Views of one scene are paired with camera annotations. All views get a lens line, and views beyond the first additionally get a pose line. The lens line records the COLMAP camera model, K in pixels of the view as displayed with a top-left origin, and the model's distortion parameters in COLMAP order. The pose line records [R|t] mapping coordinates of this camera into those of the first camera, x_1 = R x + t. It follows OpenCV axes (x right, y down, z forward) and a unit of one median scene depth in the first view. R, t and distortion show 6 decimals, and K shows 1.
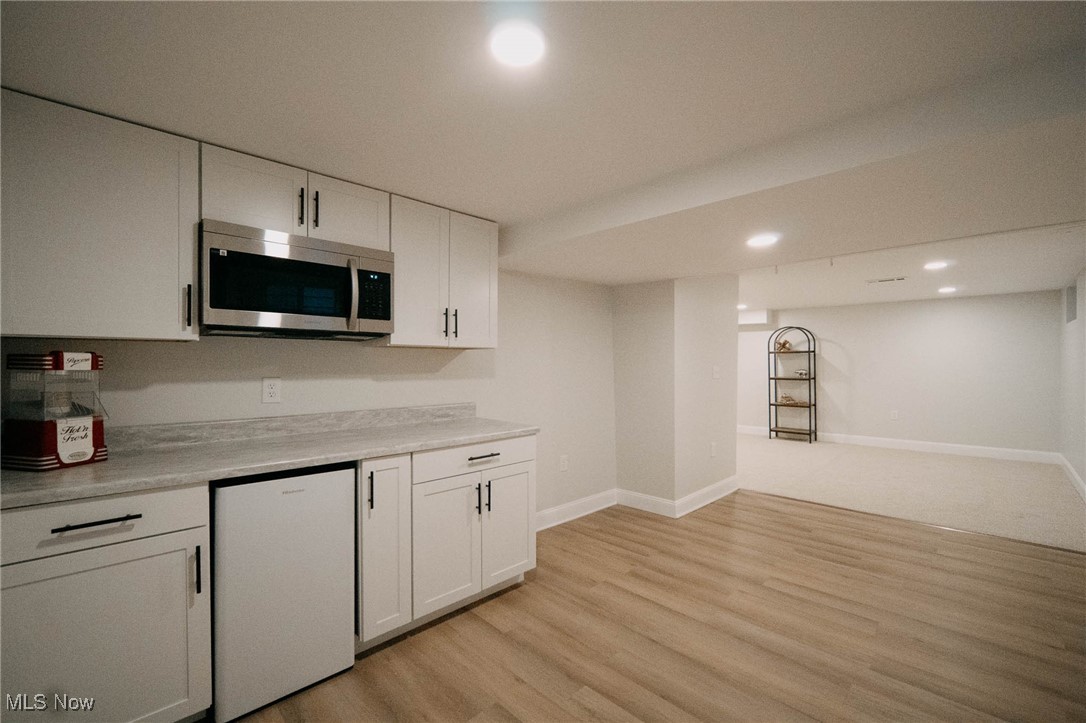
lens RADIAL K [[464.3, 0, 536.6], [0, 464.3, 359.8], [0, 0, 1]] dist [0.001293, -0.000126]
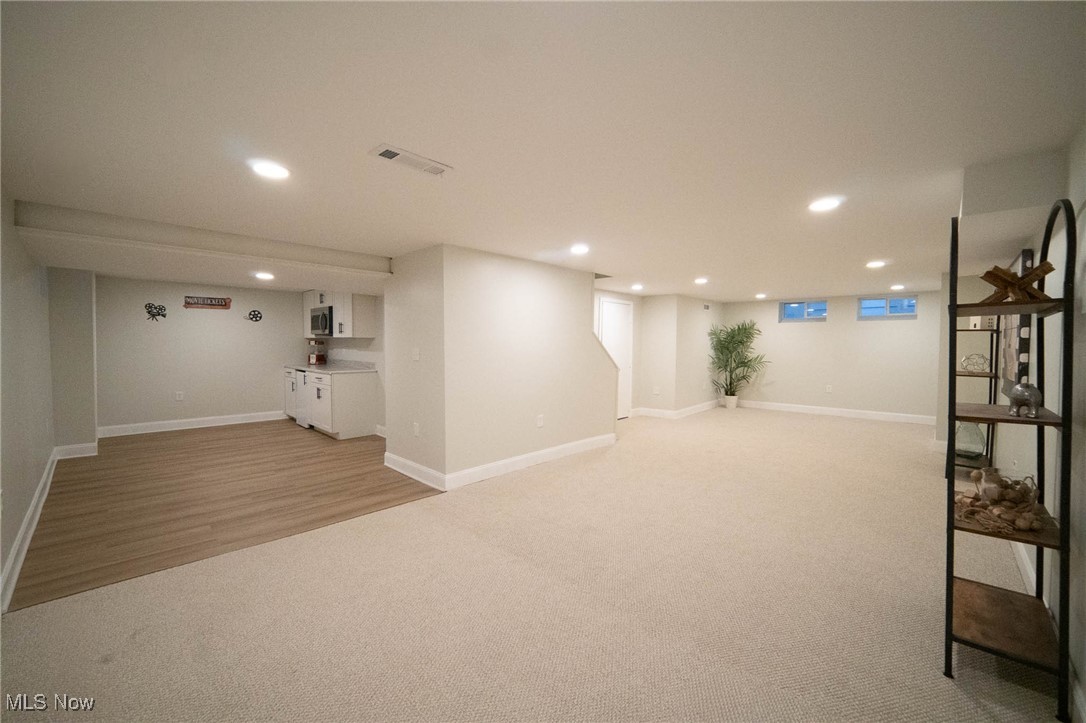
lens RADIAL K [[428.8, 0, 538.1], [0, 428.8, 360.6], [0, 0, 1]] dist [-0.001061, 0.000046]
pose [[-0.002258, 0.018790, -0.999821, 1.563896], [-0.002407, 0.999820, 0.018795, 0.025605], [0.999995, 0.002449, -0.002212, 1.498994]]
